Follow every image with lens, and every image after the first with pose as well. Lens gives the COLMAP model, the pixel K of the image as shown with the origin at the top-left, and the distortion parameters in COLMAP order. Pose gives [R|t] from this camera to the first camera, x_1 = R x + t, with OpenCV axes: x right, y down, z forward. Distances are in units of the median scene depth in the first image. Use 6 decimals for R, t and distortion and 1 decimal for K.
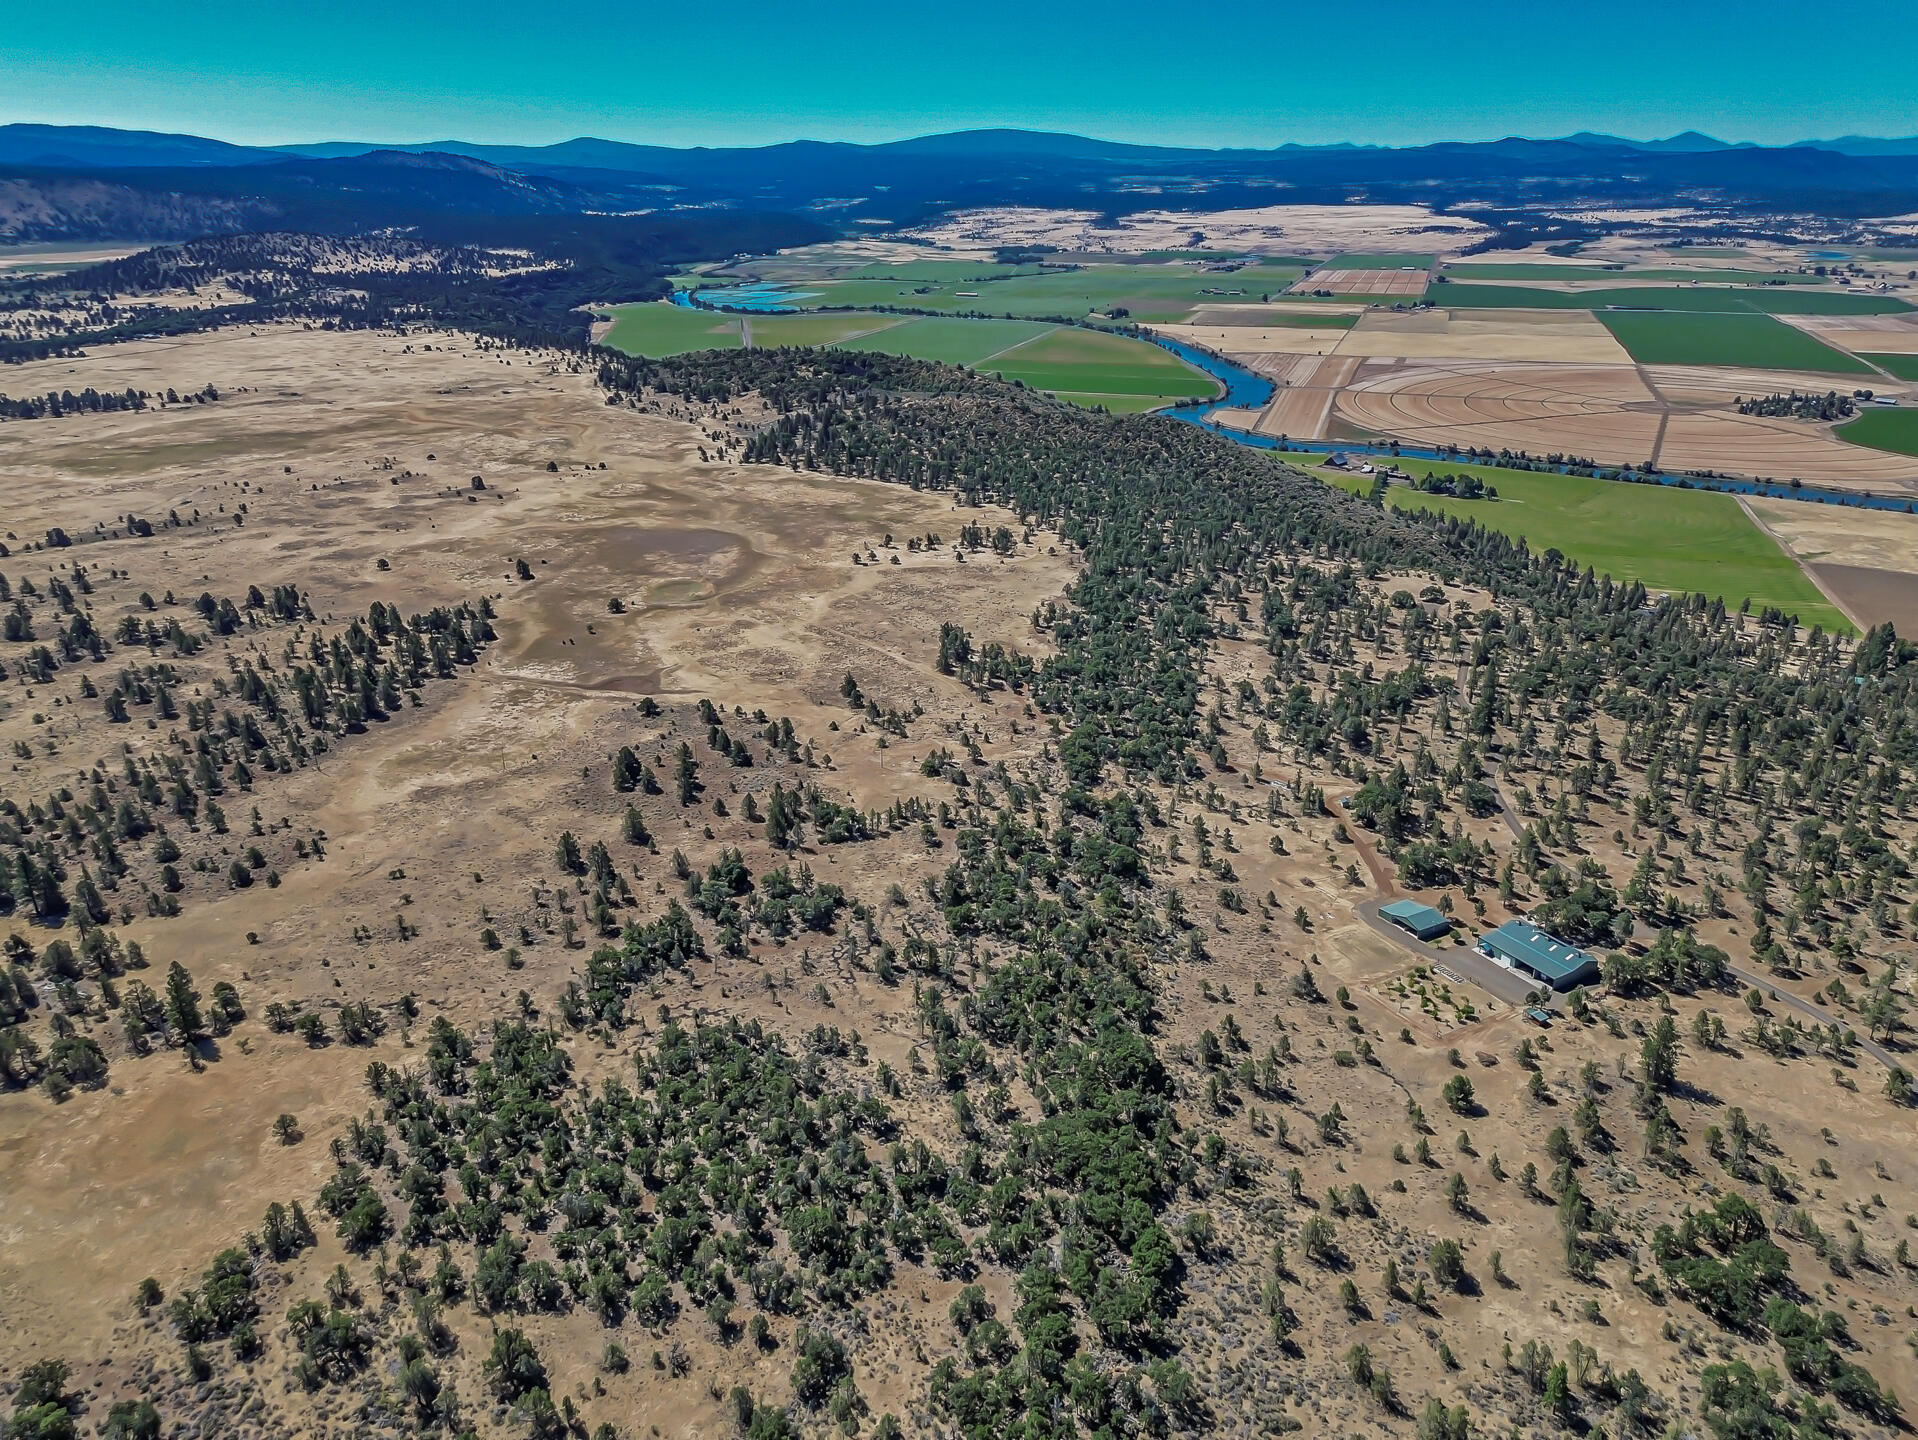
lens RADIAL K [[1360.6, 0, 959.0], [0, 1360.6, 720.0], [0, 0, 1]] dist [0.056178, -0.062719]
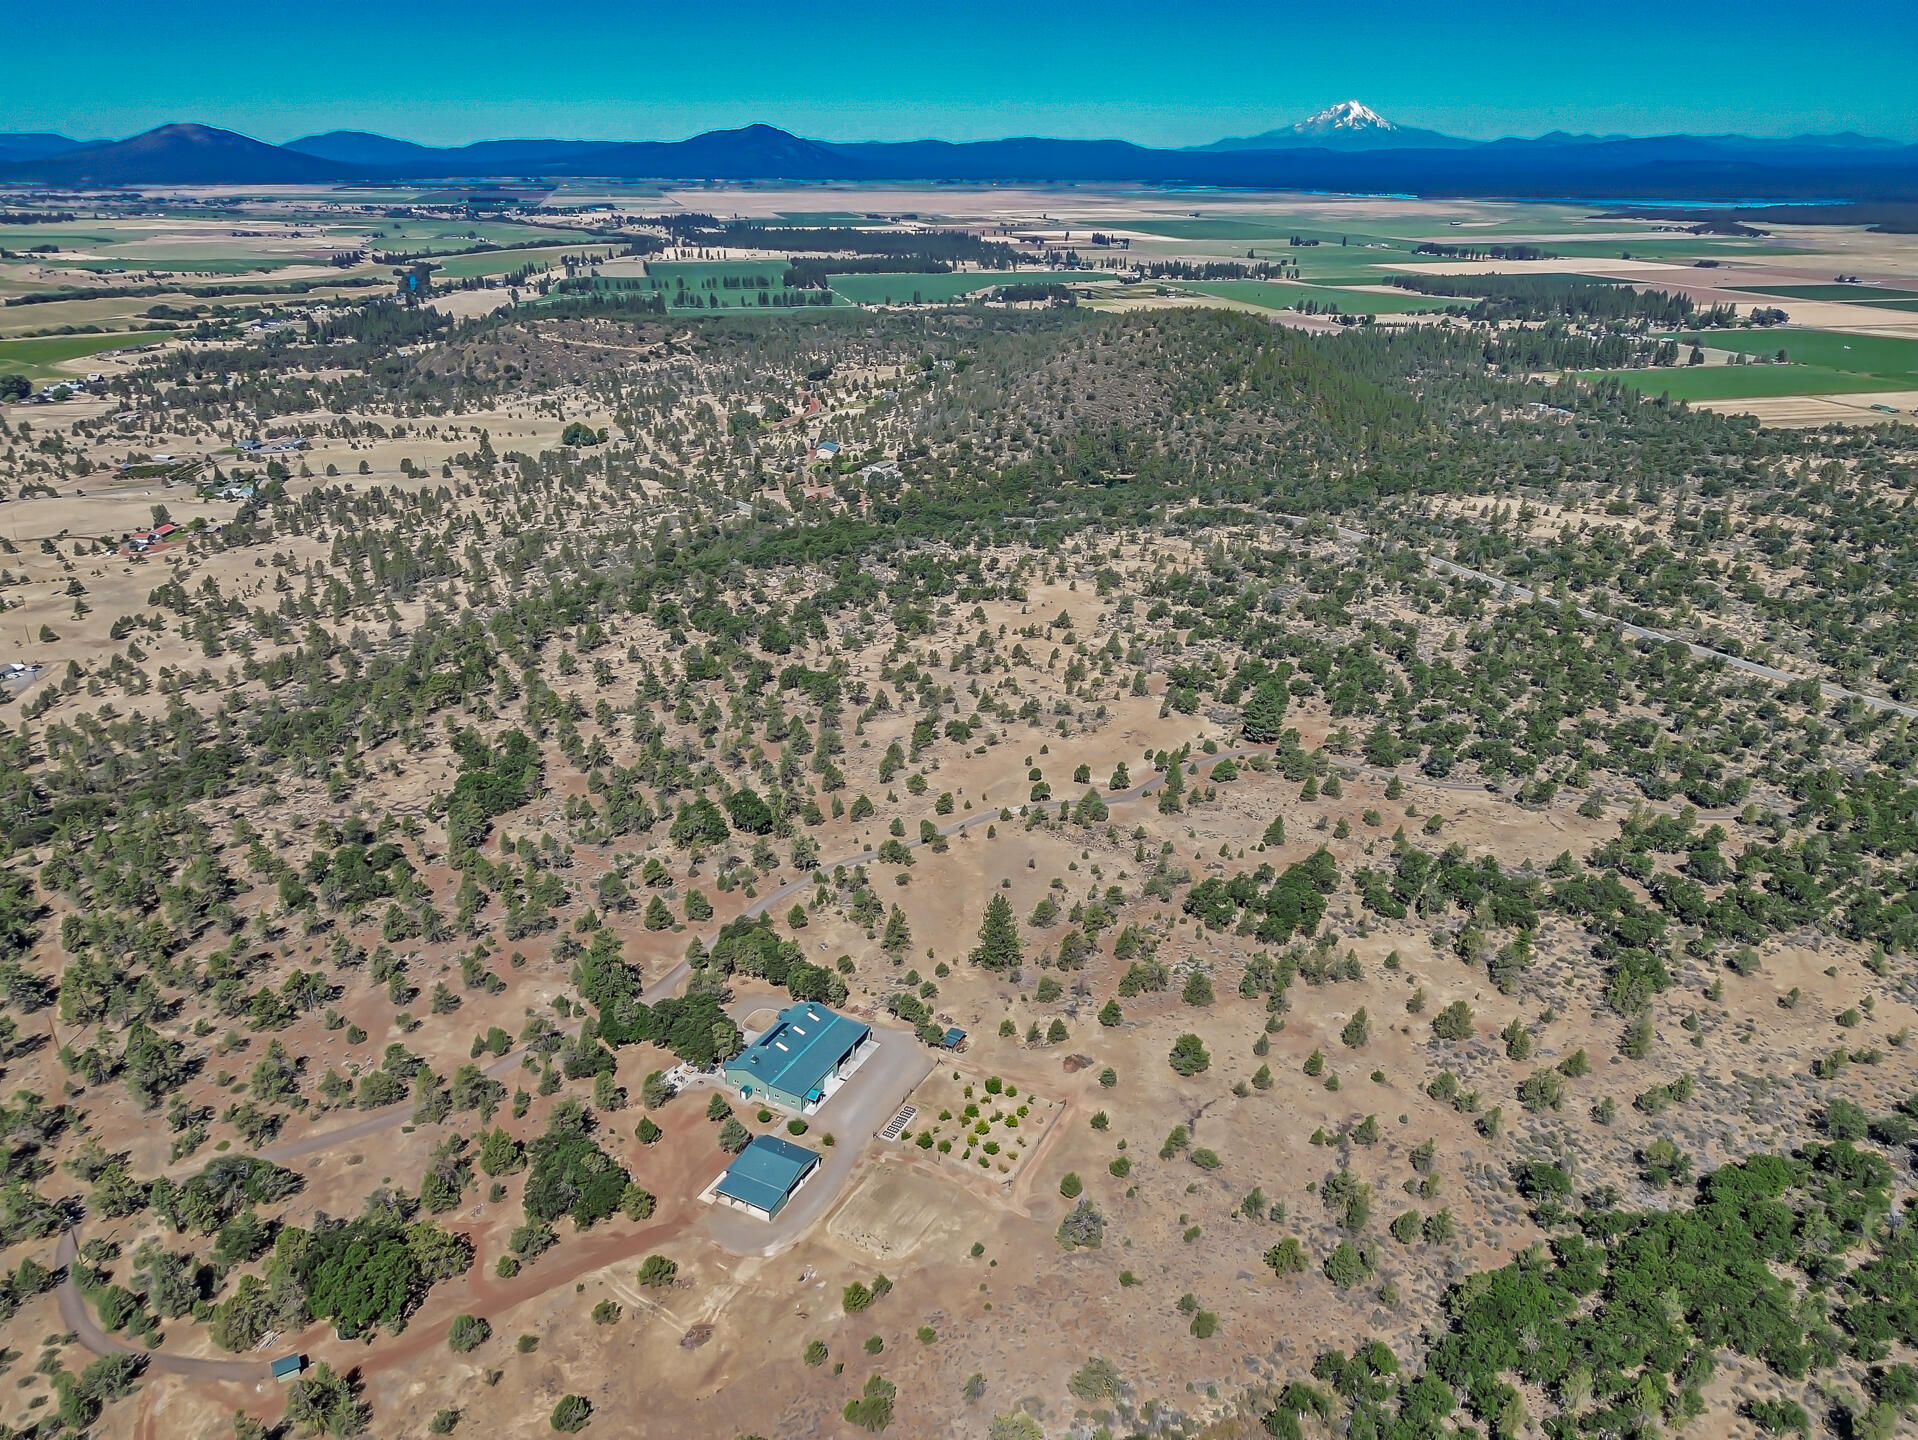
lens RADIAL K [[1359.5, 0, 959.0], [0, 1359.5, 720.0], [0, 0, 1]] dist [0.062508, -0.058692]
pose [[-0.541639, -0.321875, 0.776546, -0.017766], [0.311024, 0.781492, 0.540864, -0.048139], [-0.780955, 0.534478, -0.323176, 0.159403]]
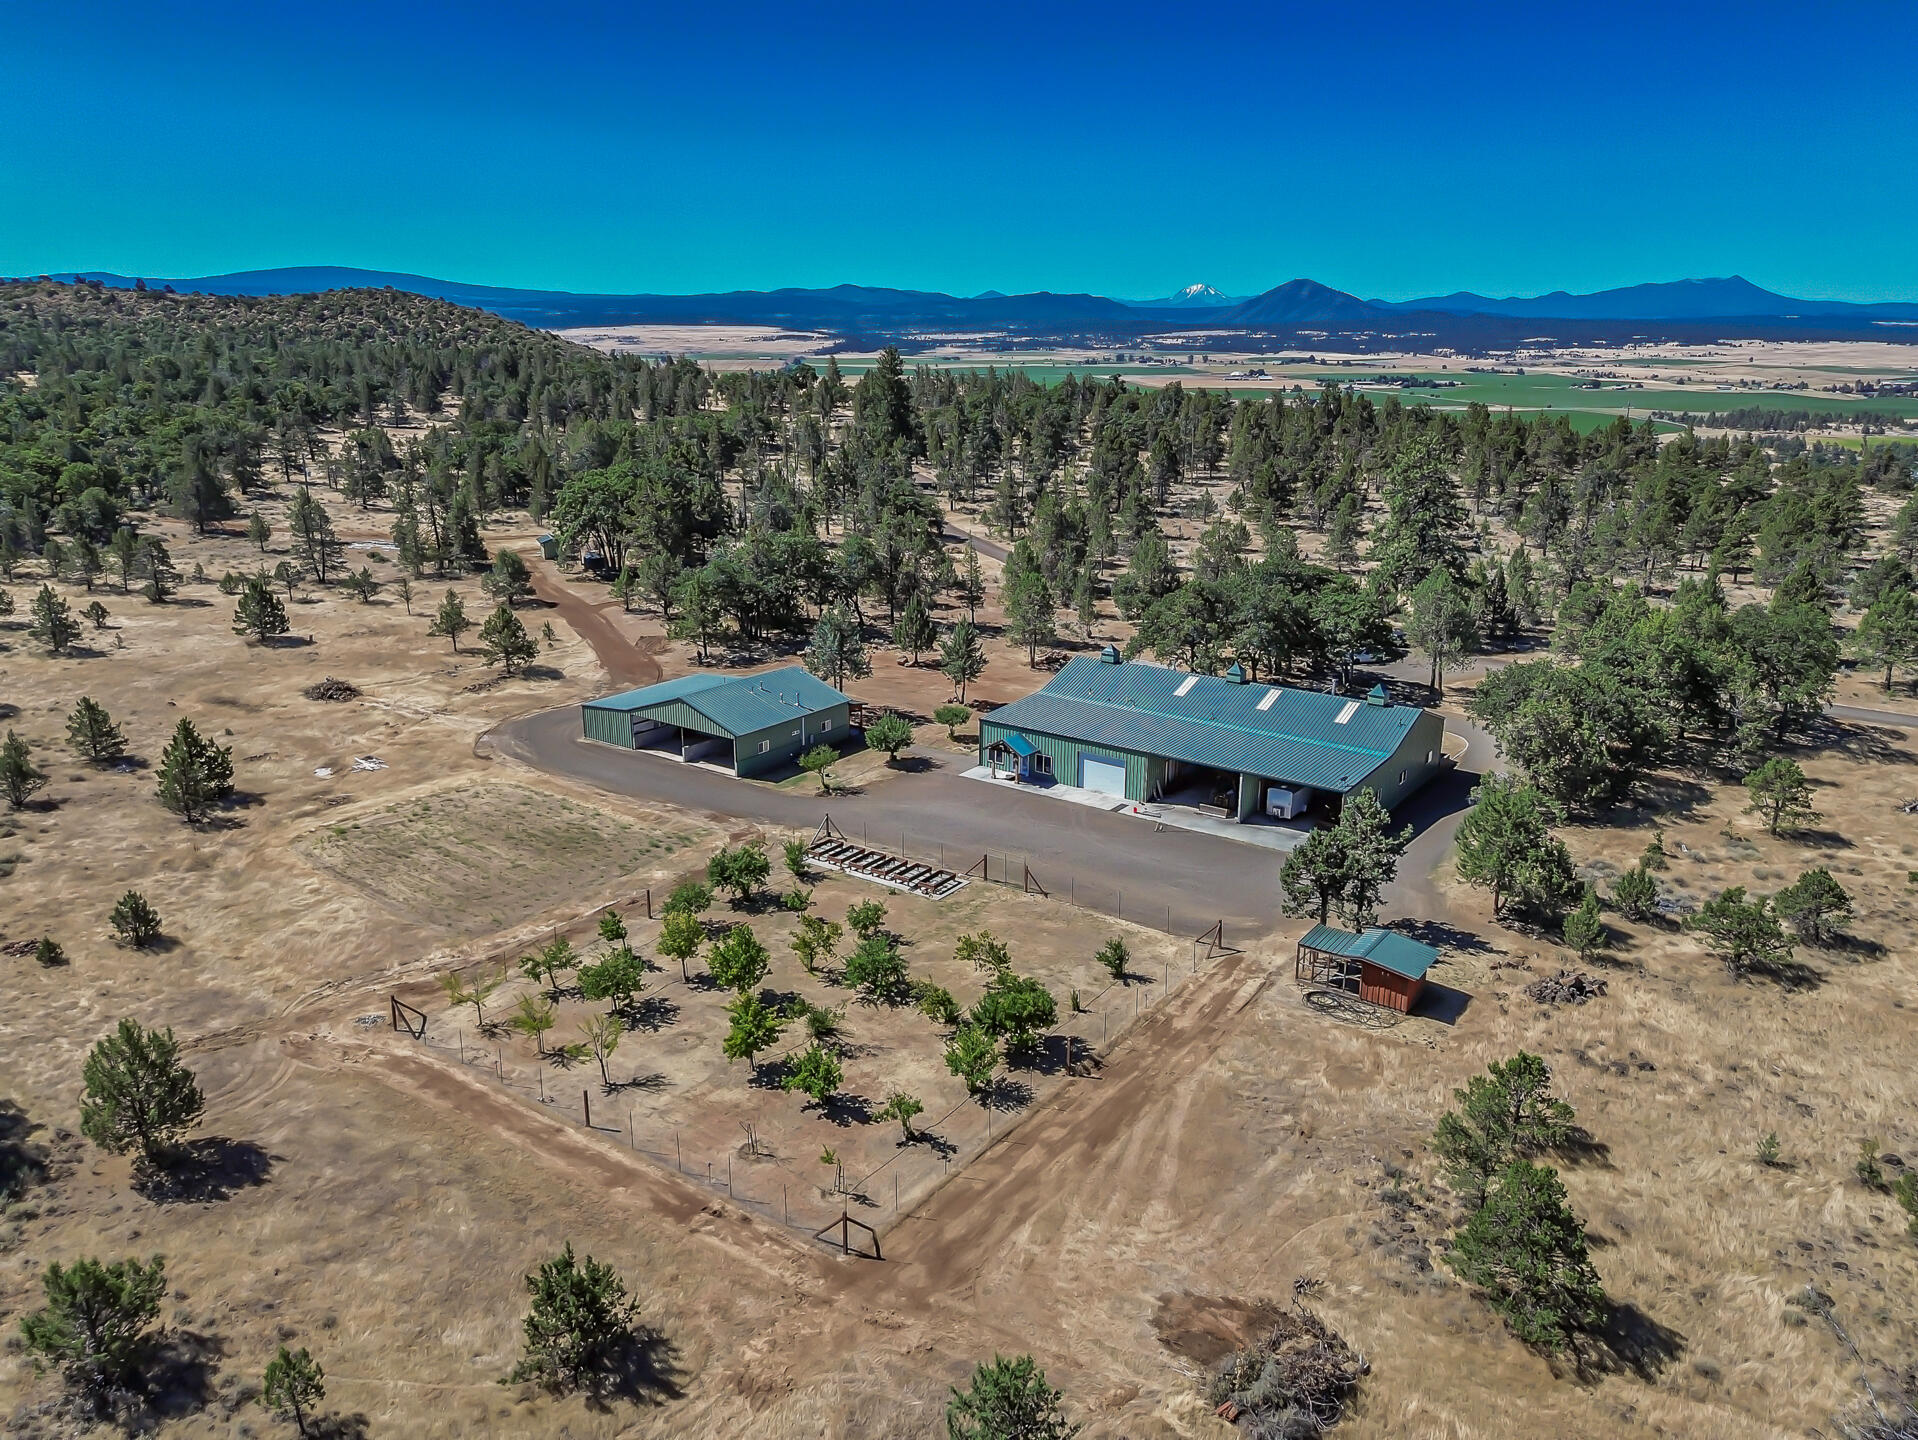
lens RADIAL K [[1359.5, 0, 959.0], [0, 1359.5, 720.0], [0, 0, 1]] dist [0.062508, -0.058692]
pose [[0.908136, -0.110542, 0.403818, 0.042436], [0.150069, 0.986370, -0.067477, 0.026169], [-0.390855, 0.121879, 0.912347, 0.118846]]
